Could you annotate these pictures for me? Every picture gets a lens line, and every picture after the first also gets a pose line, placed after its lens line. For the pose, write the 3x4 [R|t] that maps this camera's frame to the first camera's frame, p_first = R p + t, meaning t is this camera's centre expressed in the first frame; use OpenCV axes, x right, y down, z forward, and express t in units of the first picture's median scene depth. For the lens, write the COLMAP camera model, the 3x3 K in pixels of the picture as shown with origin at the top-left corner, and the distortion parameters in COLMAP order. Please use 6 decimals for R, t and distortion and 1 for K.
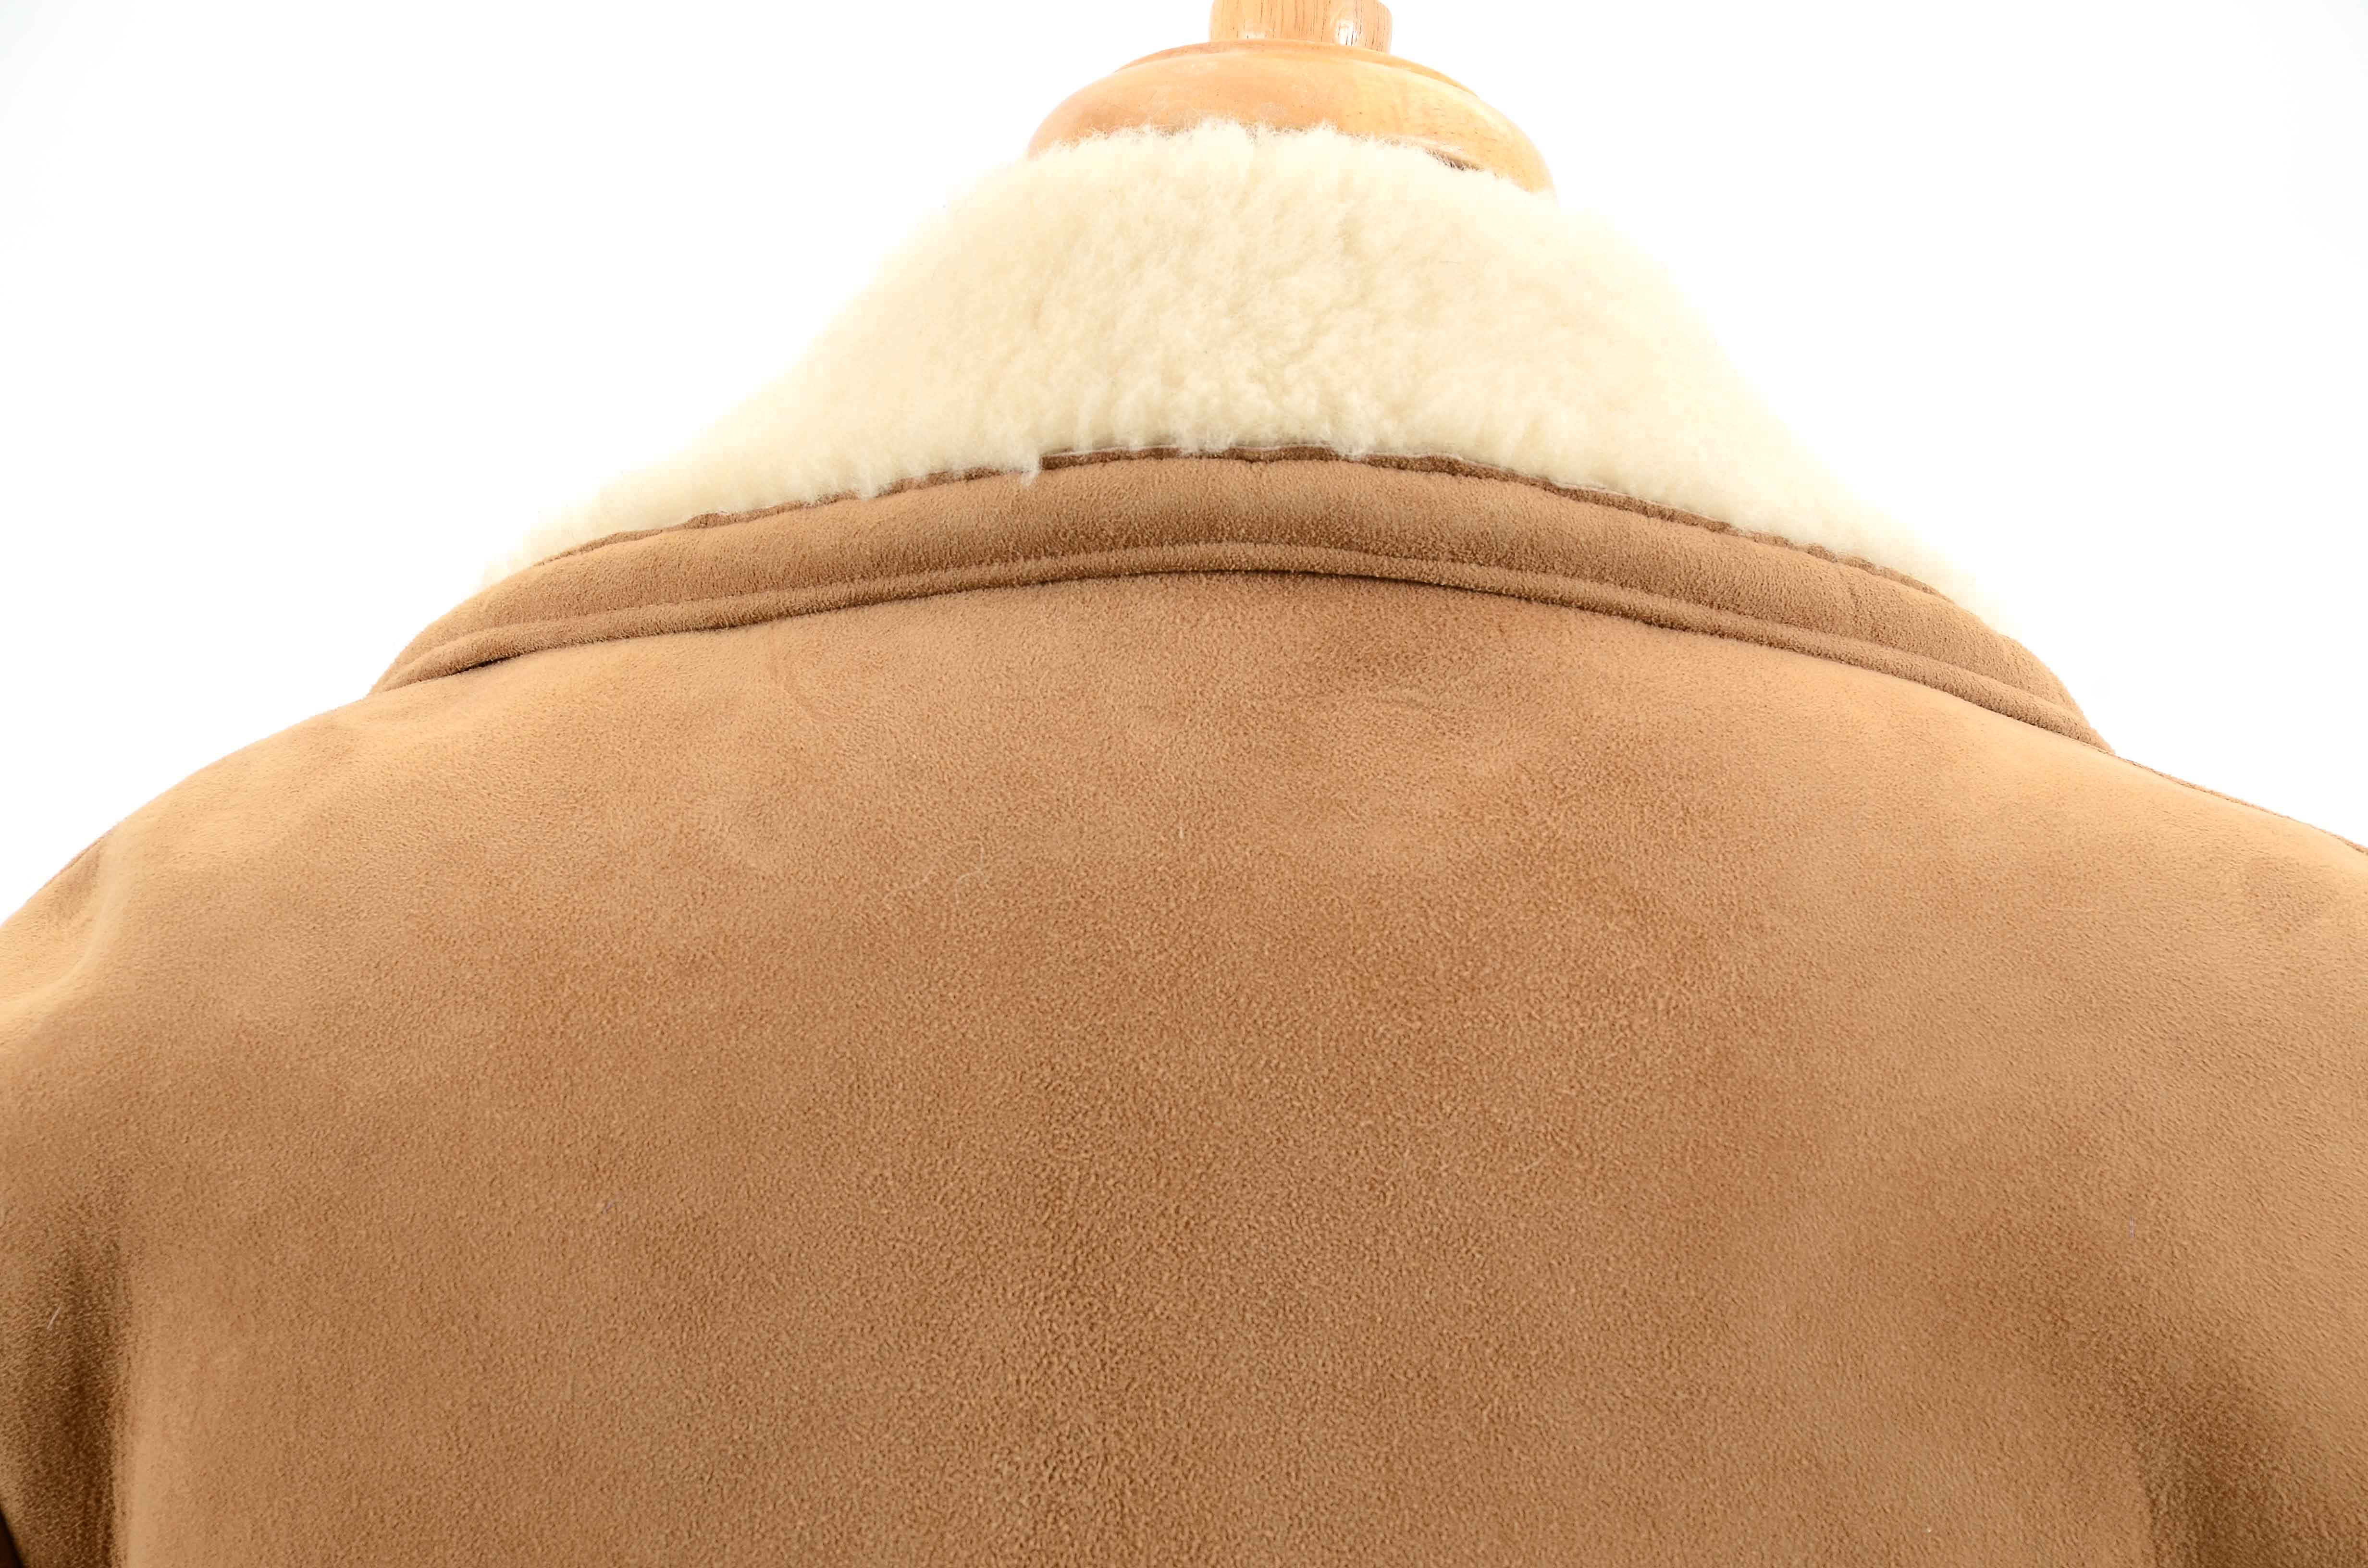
lens RADIAL K [[10515.1, 0, 1178.4], [0, 10515.1, 779.8], [0, 0, 1]] dist [1.724320, 0.000000]
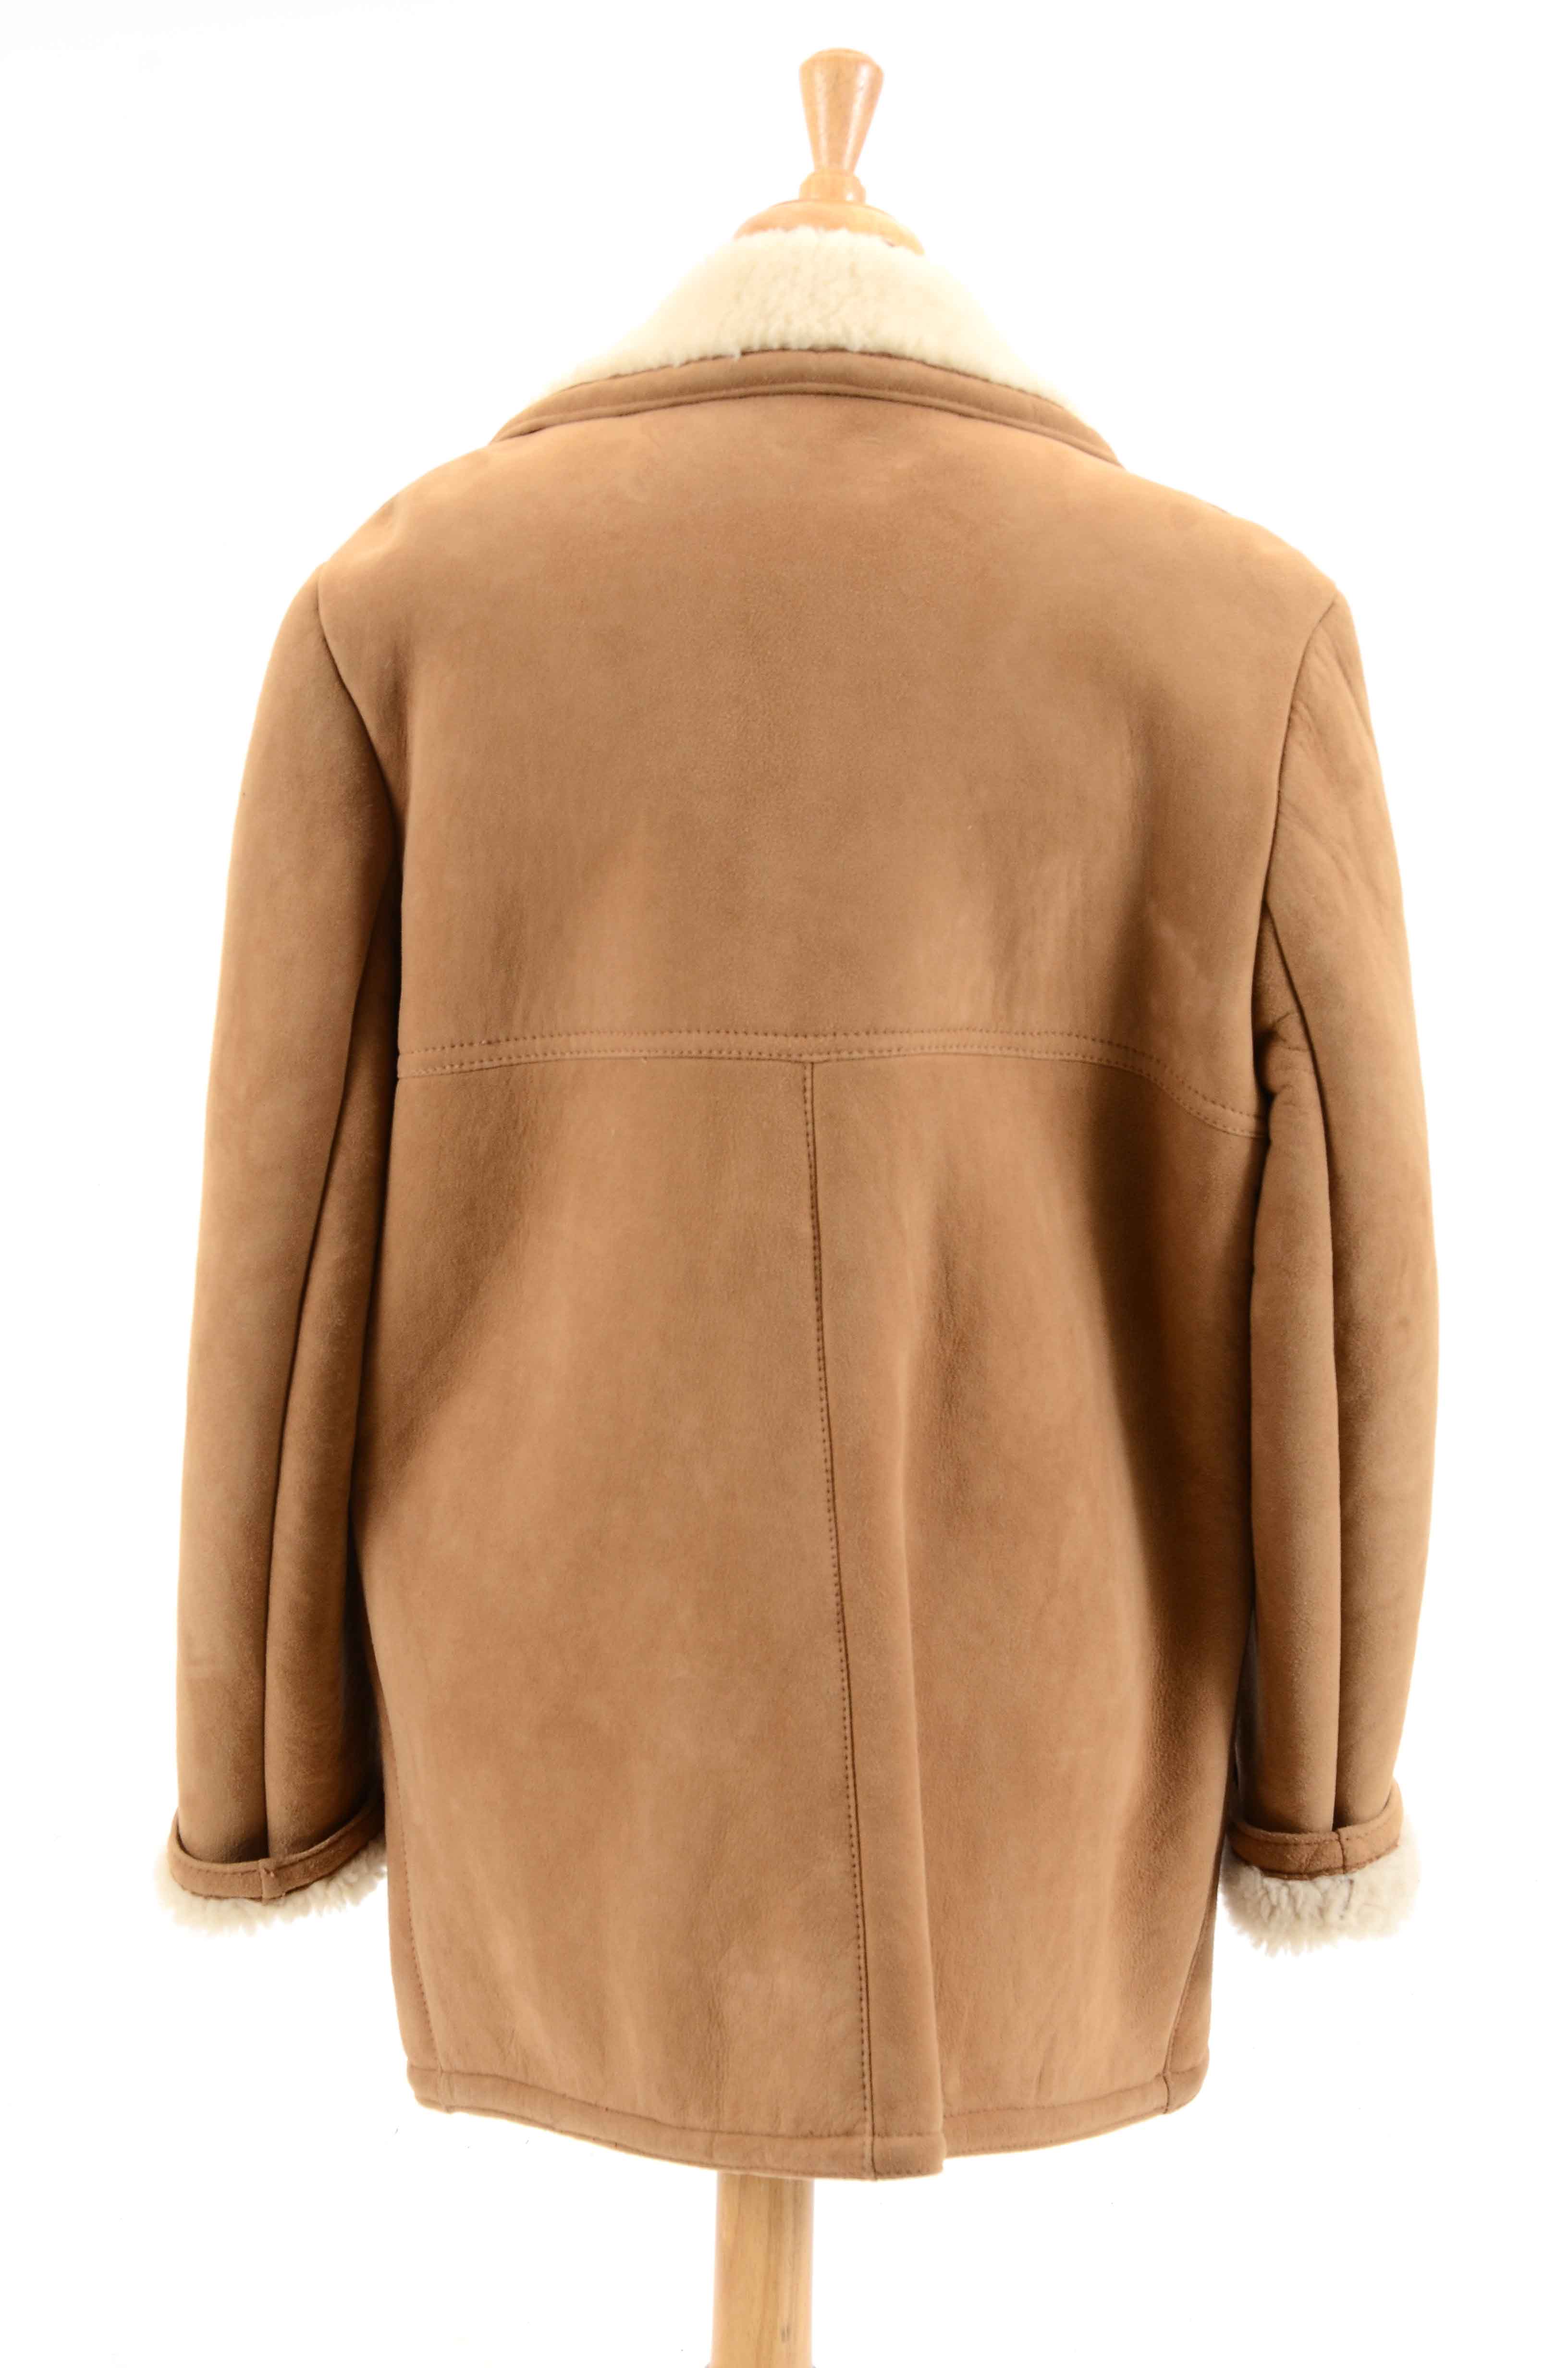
lens RADIAL K [[6075.2, 0, 785.5], [0, 6075.2, 1177.8], [0, 0, 1]] dist [0.708079, 0.000000]
pose [[0.999792, 0.005439, 0.019670, -0.031492], [-0.006788, 0.997582, 0.069168, 0.073195], [-0.019246, -0.069287, 0.997411, -0.614178]]
